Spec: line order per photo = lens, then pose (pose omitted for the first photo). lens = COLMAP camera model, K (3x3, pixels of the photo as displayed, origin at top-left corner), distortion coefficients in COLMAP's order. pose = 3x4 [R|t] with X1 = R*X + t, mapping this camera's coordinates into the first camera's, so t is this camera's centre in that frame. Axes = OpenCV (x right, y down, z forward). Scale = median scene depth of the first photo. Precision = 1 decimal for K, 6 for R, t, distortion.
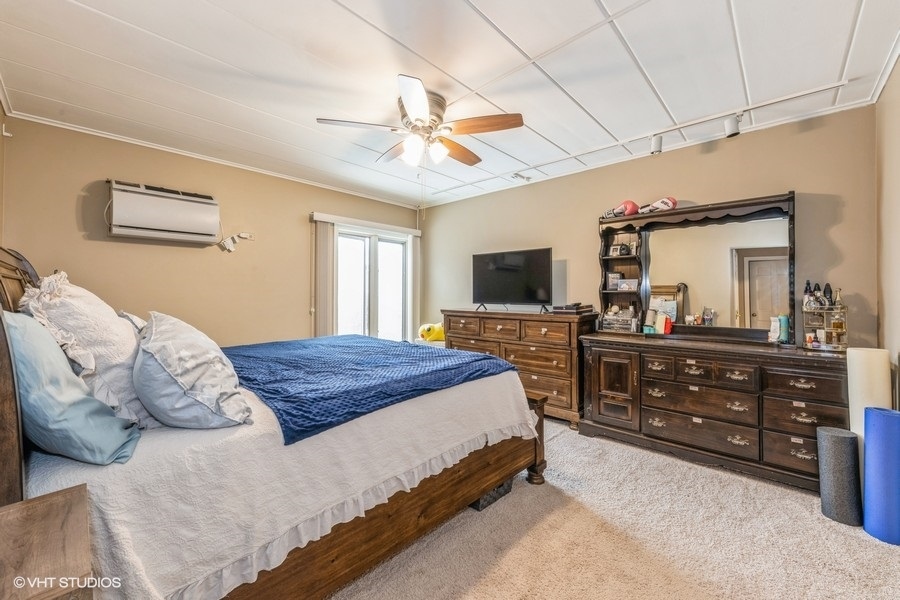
lens RADIAL K [[354.5, 0, 450.0], [0, 354.5, 300.0], [0, 0, 1]] dist [-0.000305, -0.000021]
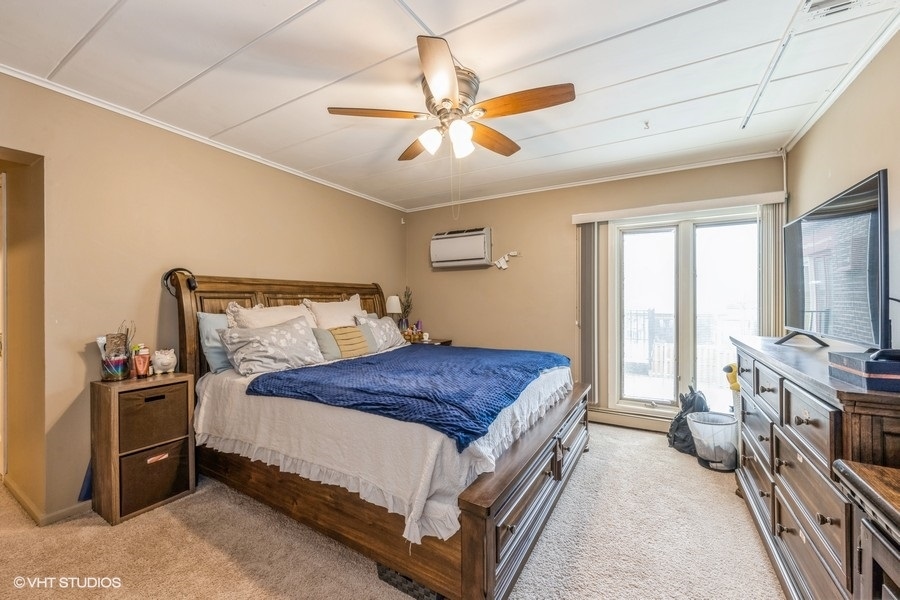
lens RADIAL K [[368.5, 0, 450.0], [0, 368.5, 300.0], [0, 0, 1]] dist [0.000075, 0.000028]
pose [[0.217481, -0.001057, -0.976064, 0.667769], [-0.016754, 0.999848, -0.004815, -0.029383], [0.975921, 0.017401, 0.217430, 0.682325]]
